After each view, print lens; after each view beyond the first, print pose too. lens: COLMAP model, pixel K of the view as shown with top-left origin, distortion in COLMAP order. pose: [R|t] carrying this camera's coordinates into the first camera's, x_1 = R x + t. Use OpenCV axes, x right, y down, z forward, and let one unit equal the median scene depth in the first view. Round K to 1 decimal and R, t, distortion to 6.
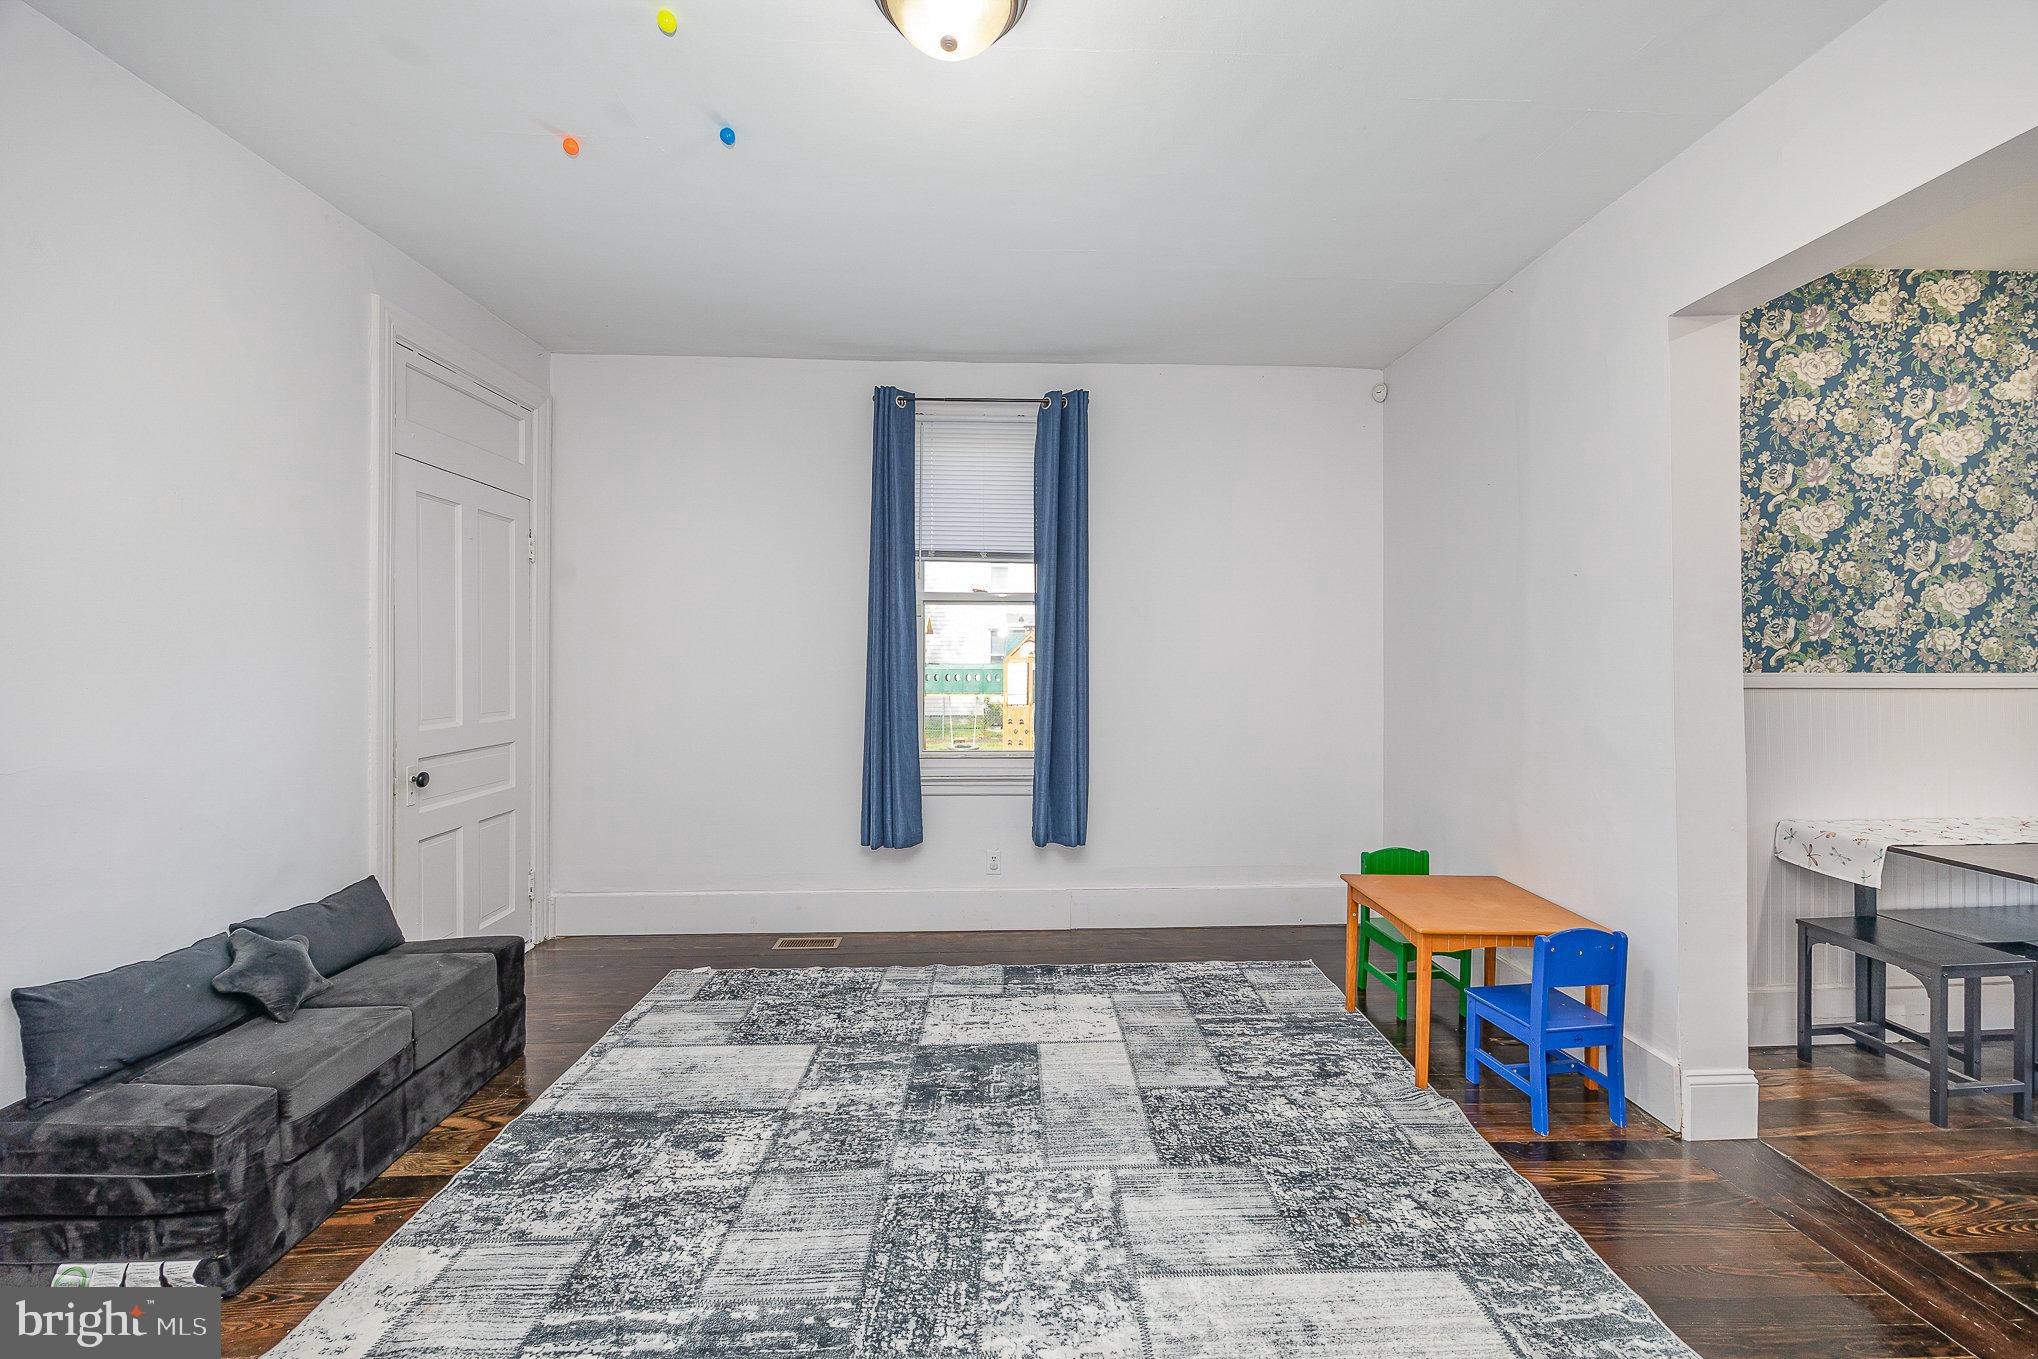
lens RADIAL K [[813.9, 0, 1021.3], [0, 813.9, 642.2], [0, 0, 1]] dist [0.024372, -0.000182]
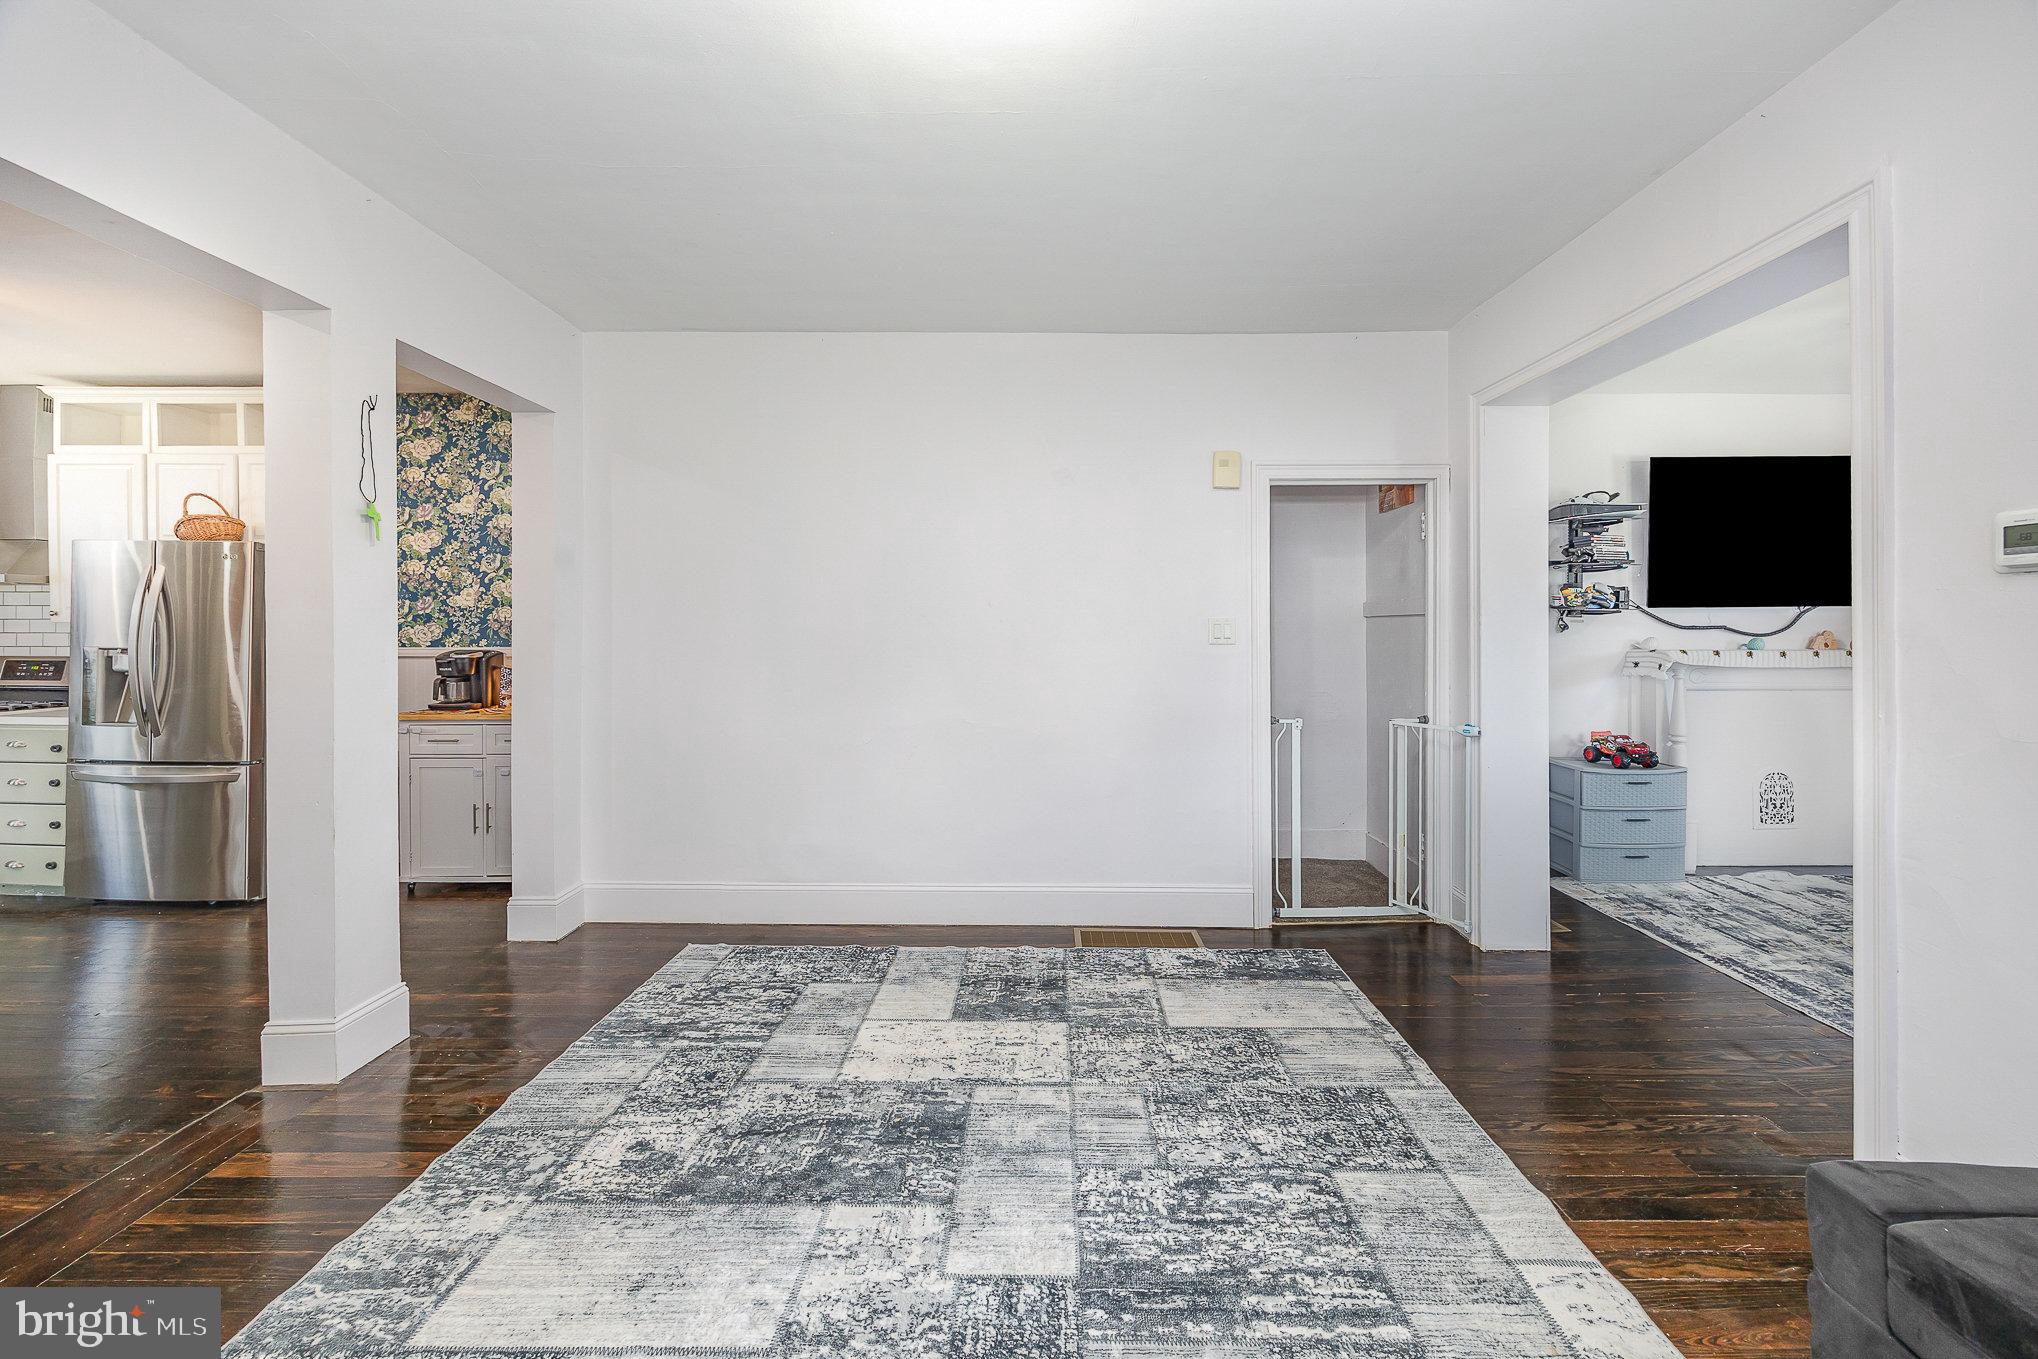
lens RADIAL K [[813.9, 0, 1021.3], [0, 813.9, 642.2], [0, 0, 1]] dist [0.024372, -0.000182]
pose [[-0.998681, 0.001292, 0.051332, -0.118970], [0.000872, 0.999966, -0.008195, 0.030137], [-0.051341, -0.008139, -0.998648, 1.983382]]
